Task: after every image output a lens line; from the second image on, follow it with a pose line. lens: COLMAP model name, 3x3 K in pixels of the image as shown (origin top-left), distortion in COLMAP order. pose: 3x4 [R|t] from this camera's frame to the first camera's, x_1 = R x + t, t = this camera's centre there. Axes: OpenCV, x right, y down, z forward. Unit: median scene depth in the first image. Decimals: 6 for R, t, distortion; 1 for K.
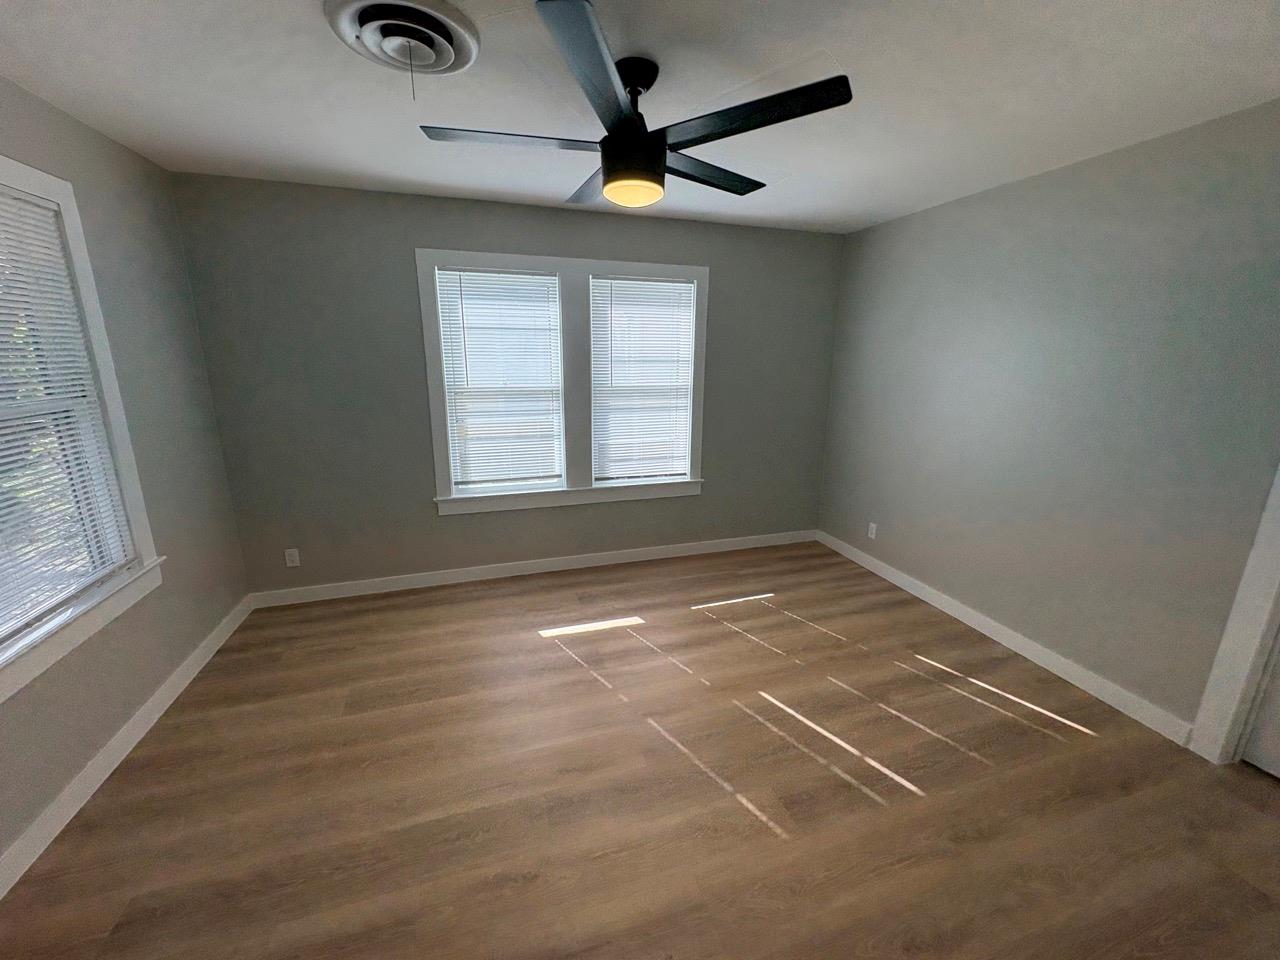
lens RADIAL K [[510.4, 0, 640.5], [0, 510.4, 480.9], [0, 0, 1]] dist [0.010928, -0.000077]
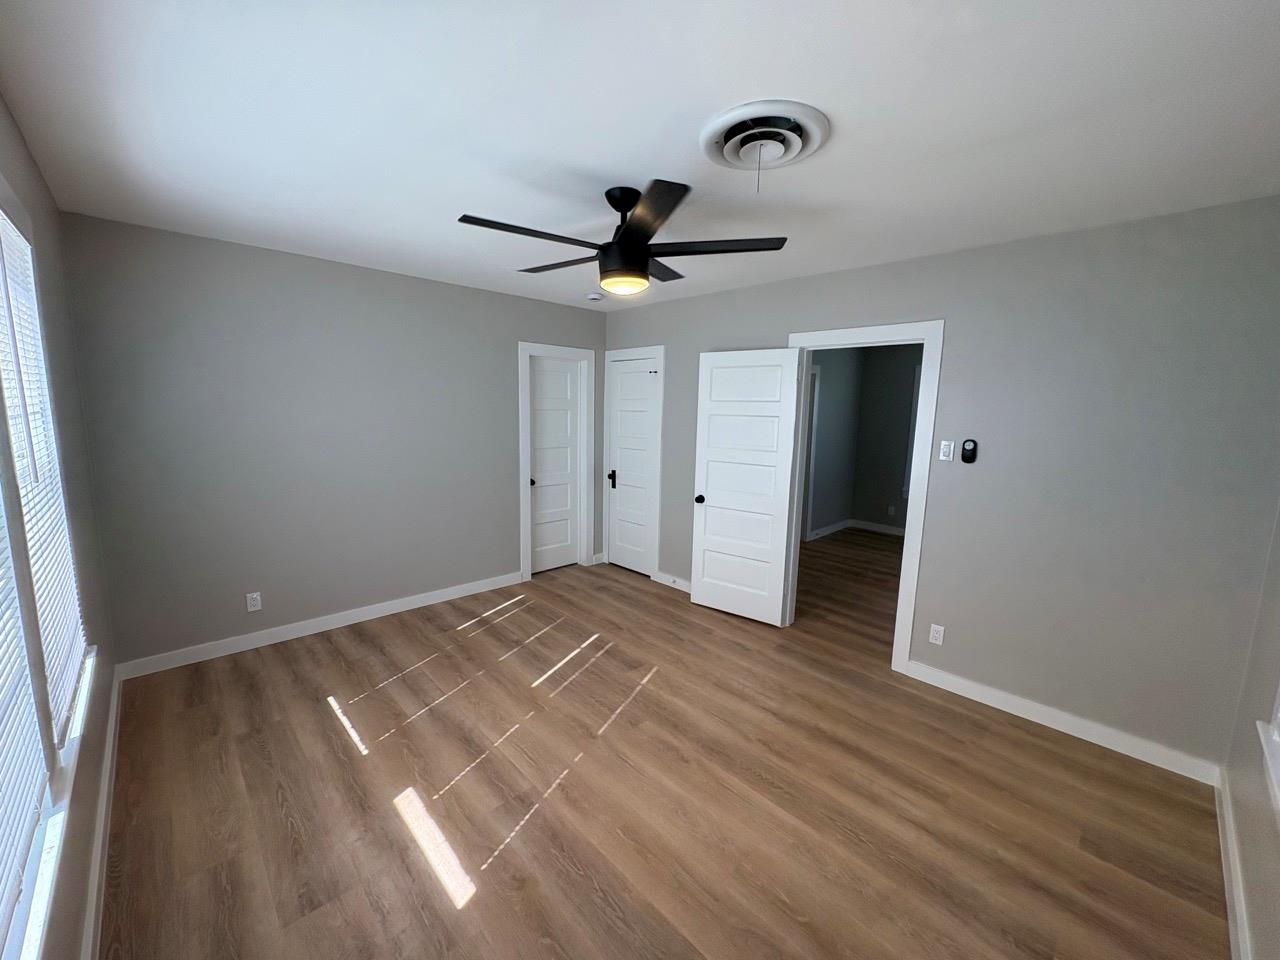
lens RADIAL K [[510.4, 0, 641.8], [0, 510.4, 480.6], [0, 0, 1]] dist [0.010928, -0.000077]
pose [[-0.445158, -0.148215, 0.883101, -0.731647], [0.189197, 0.948374, 0.254542, -0.248920], [-0.875236, 0.280391, -0.394134, 0.956464]]
